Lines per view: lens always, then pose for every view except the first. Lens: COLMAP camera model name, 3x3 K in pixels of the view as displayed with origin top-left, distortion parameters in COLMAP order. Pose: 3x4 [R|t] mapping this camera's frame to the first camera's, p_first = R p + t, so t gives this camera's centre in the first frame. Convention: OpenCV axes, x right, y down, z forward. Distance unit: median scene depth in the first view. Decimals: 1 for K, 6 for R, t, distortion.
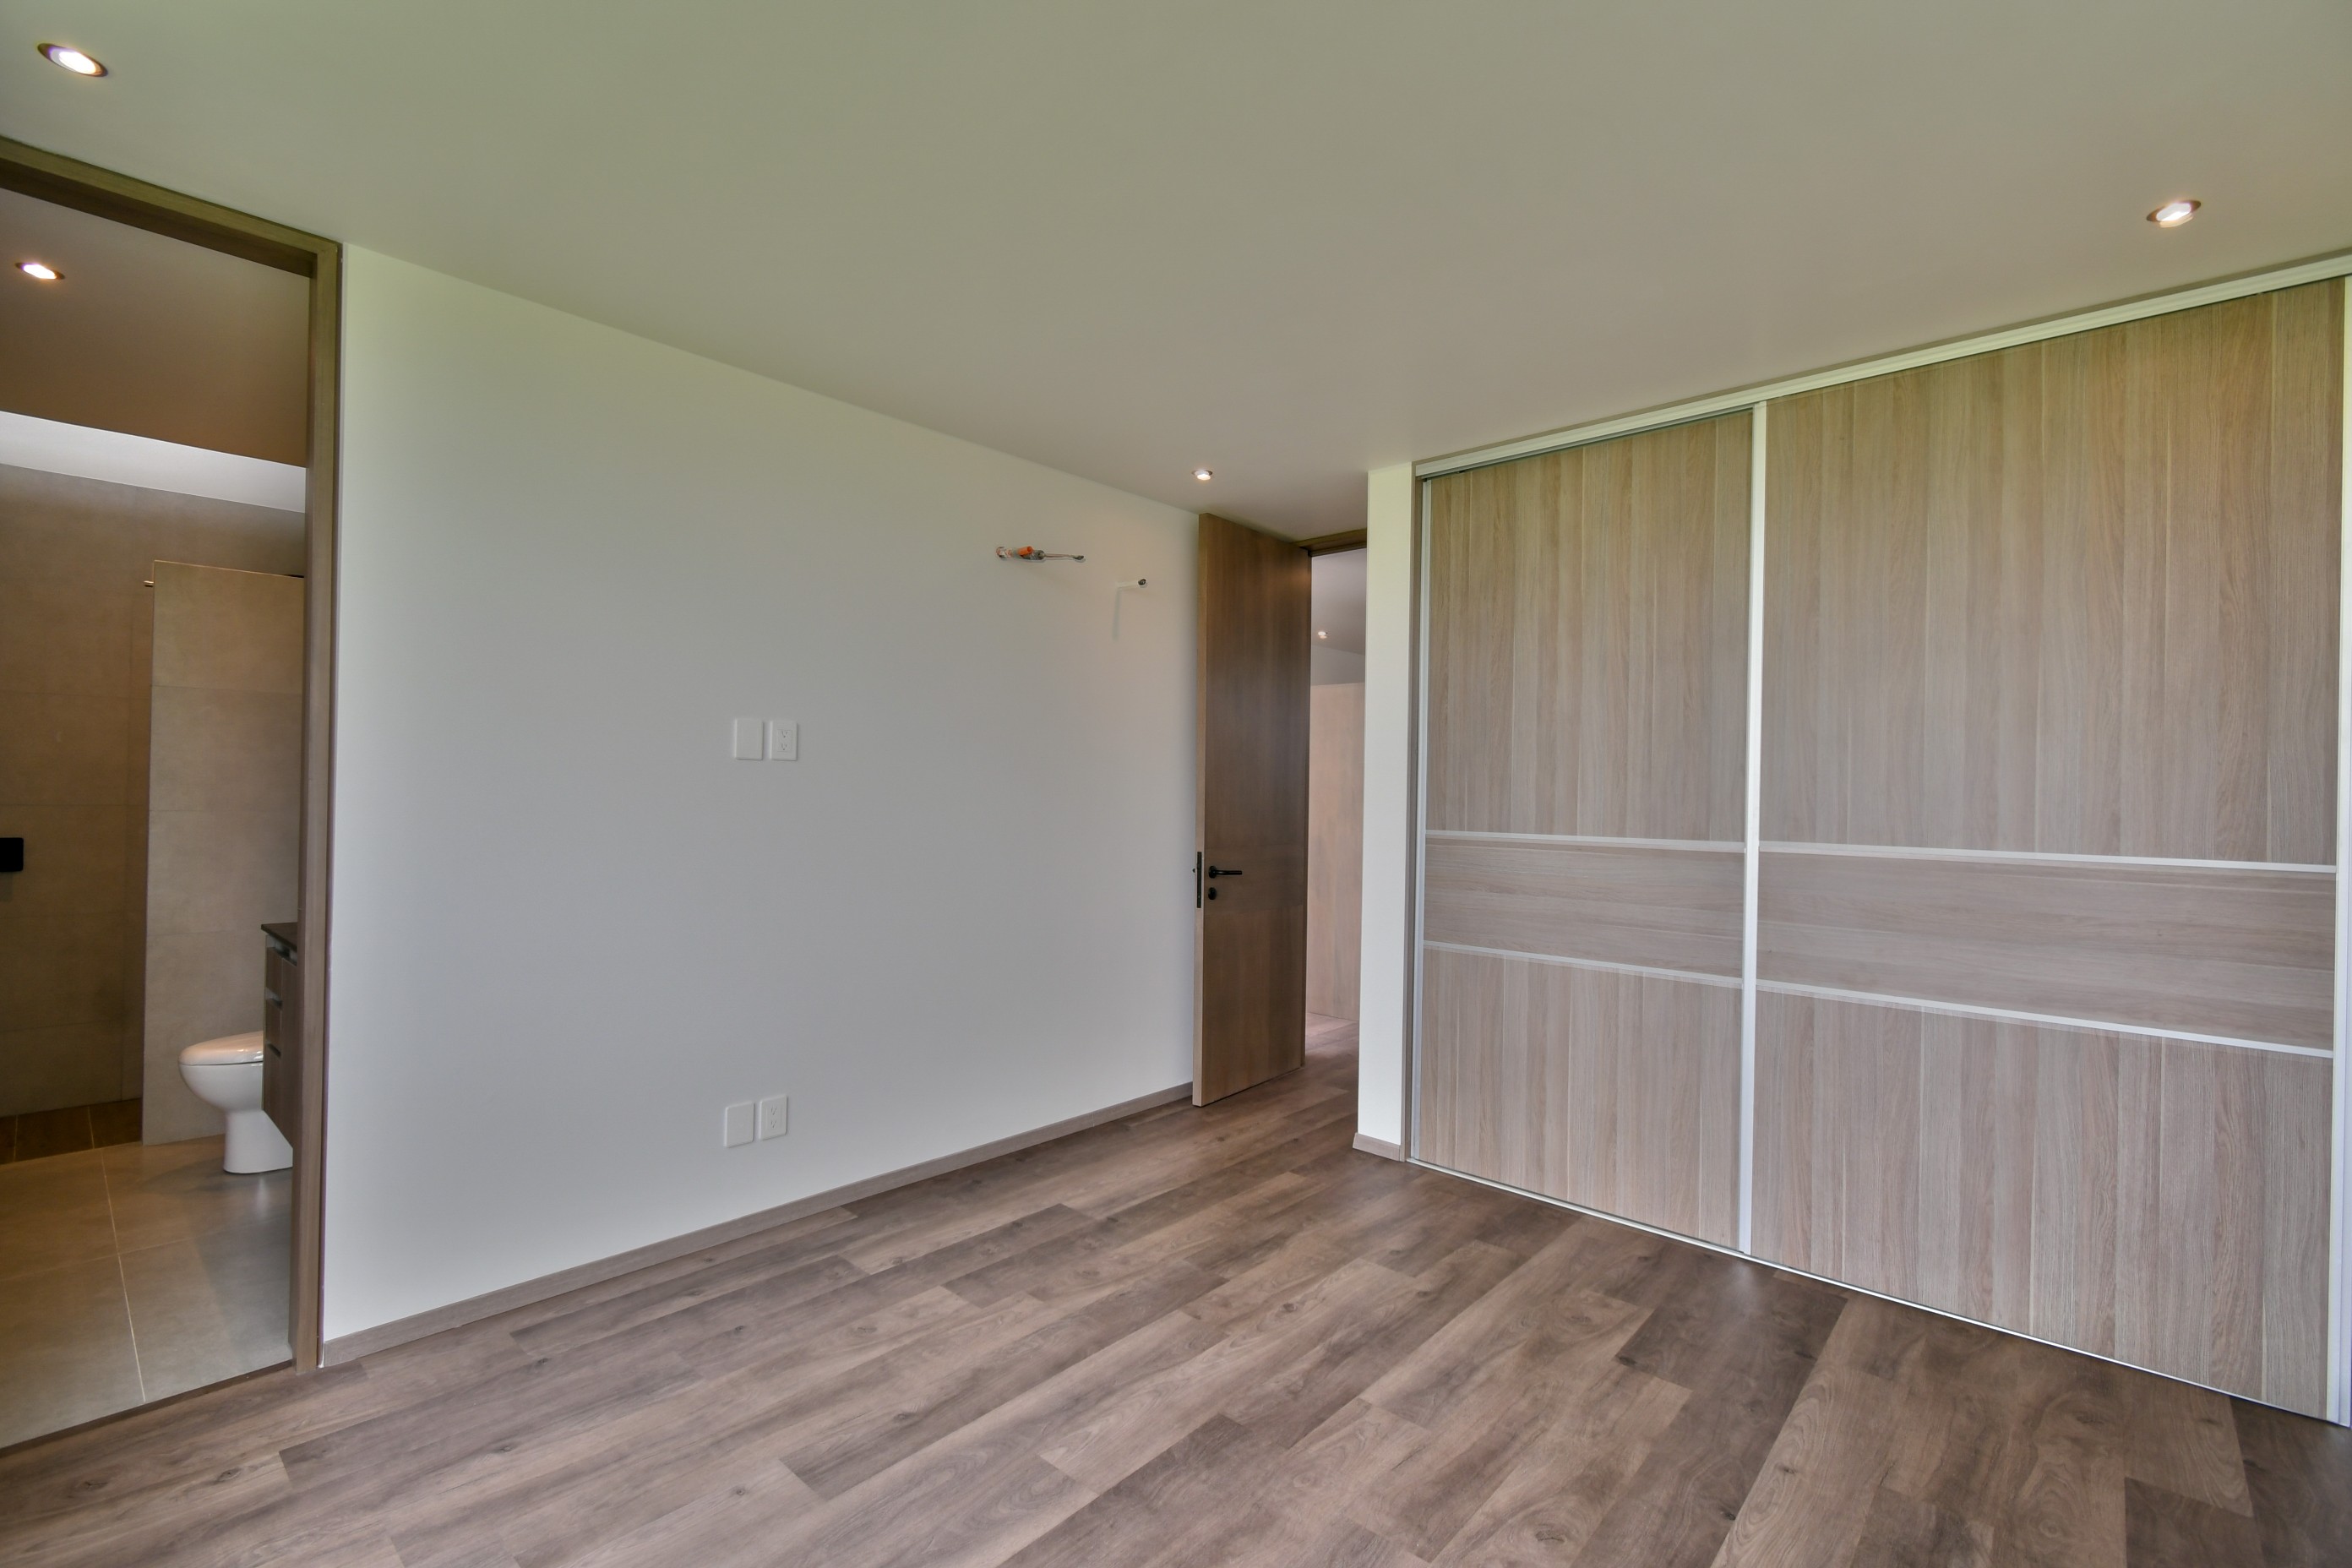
lens RADIAL K [[1019.9, 0, 1176.0], [0, 1019.9, 784.0], [0, 0, 1]] dist [-0.001715, -0.001110]
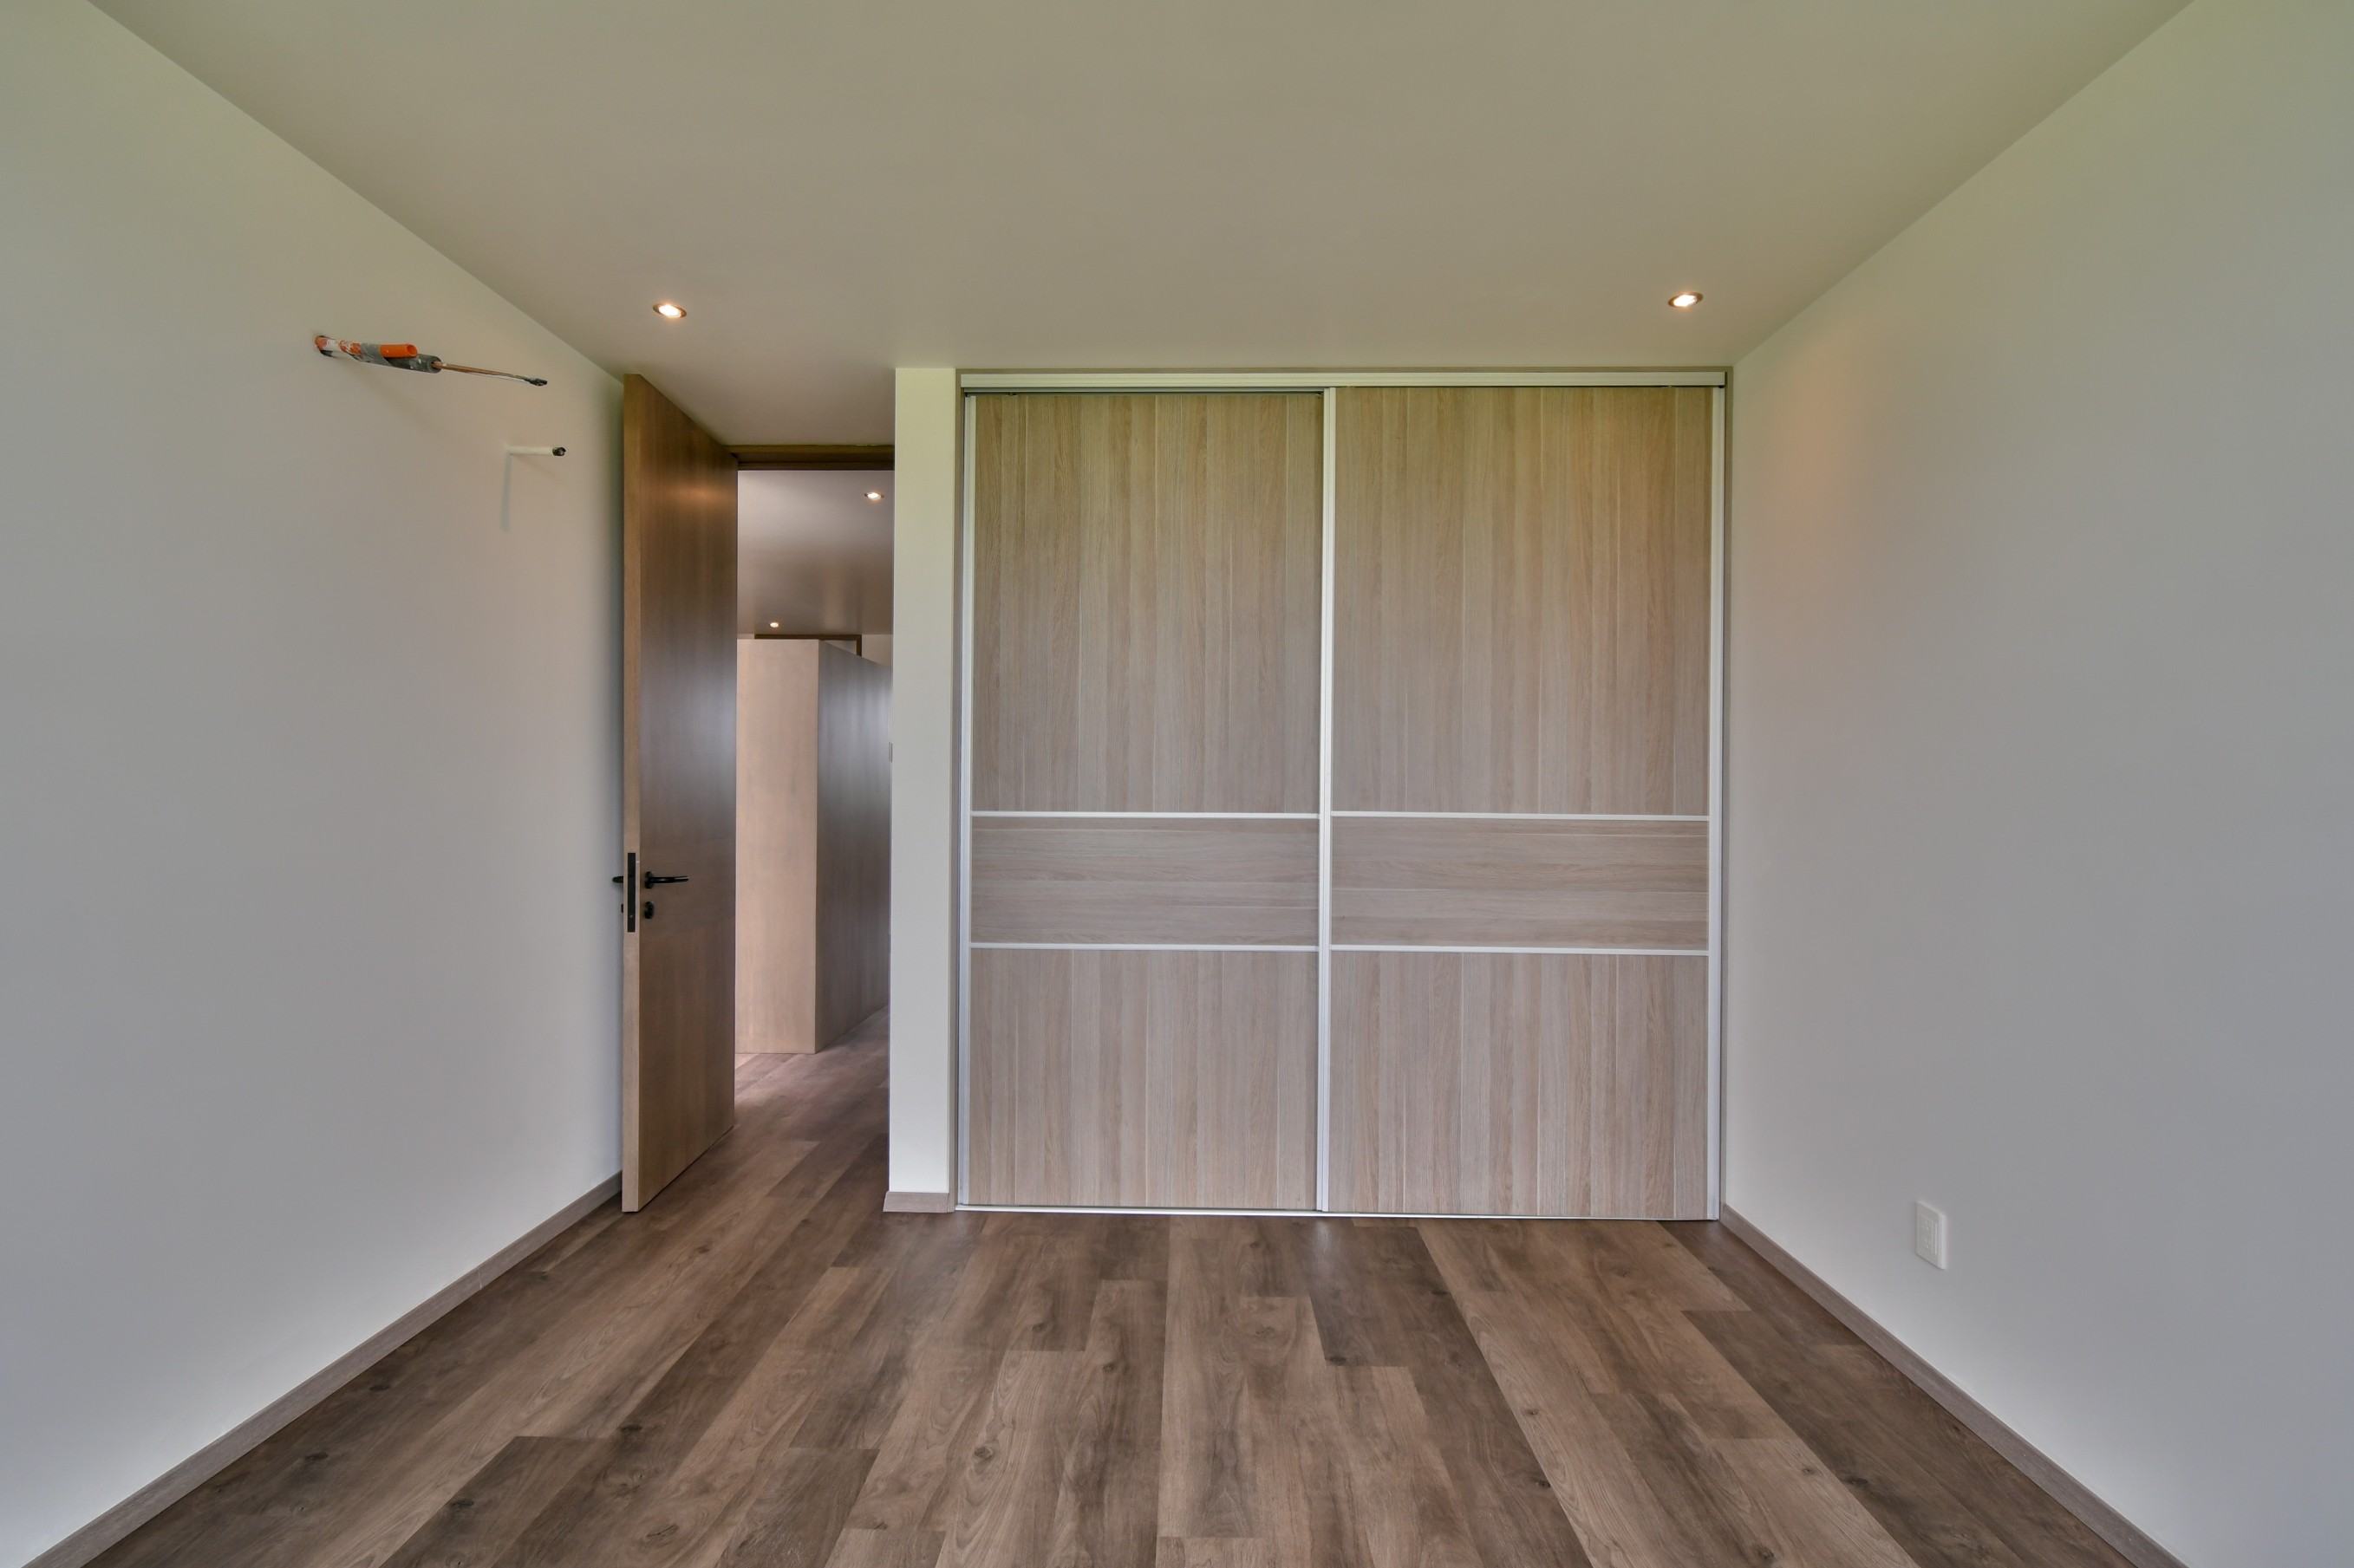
lens RADIAL K [[1052.9, 0, 1177.0], [0, 1052.9, 784.0], [0, 0, 1]] dist [0.002941, -0.001062]
pose [[0.752919, -0.007421, 0.658071, -0.261983], [0.000213, 0.999939, 0.011032, 0.016840], [-0.658113, -0.008166, 0.752875, 0.308744]]
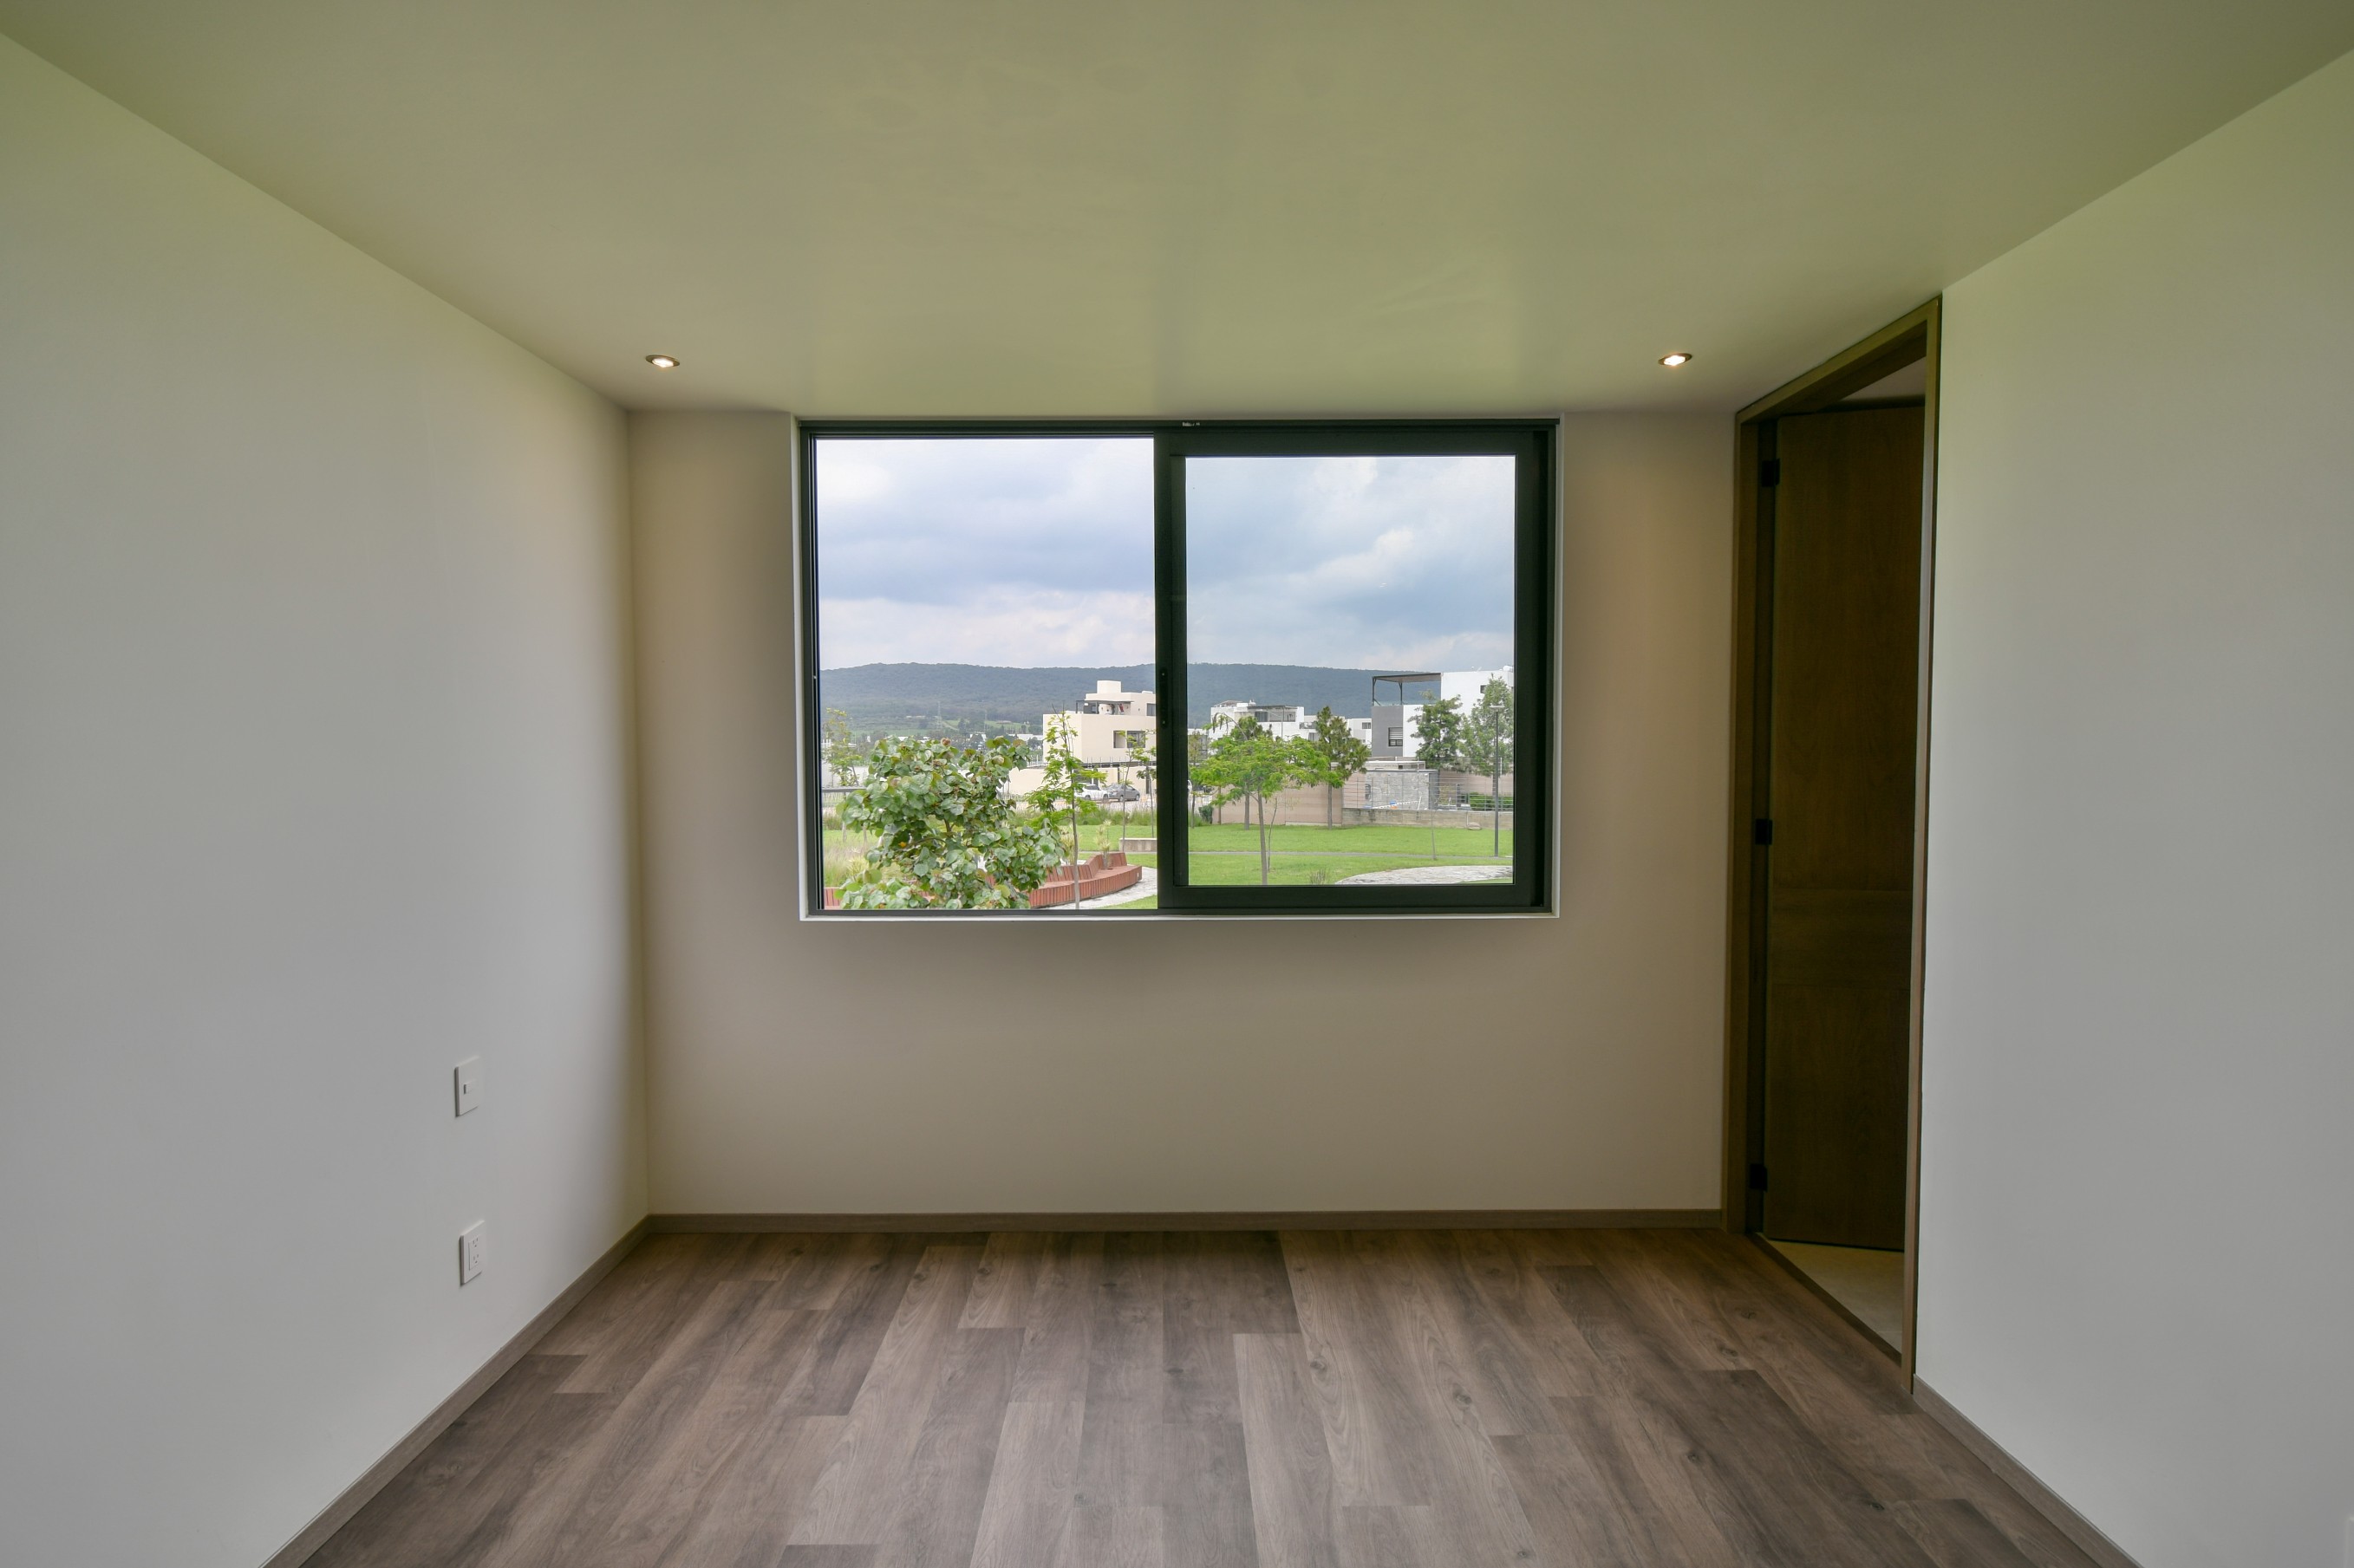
lens RADIAL K [[1052.9, 0, 1177.0], [0, 1052.9, 784.0], [0, 0, 1]] dist [0.002941, -0.001062]
pose [[-0.739731, 0.010586, -0.672820, 0.344019], [-0.003408, 0.999804, 0.019478, -0.055084], [0.672894, 0.016702, -0.739550, 1.019832]]
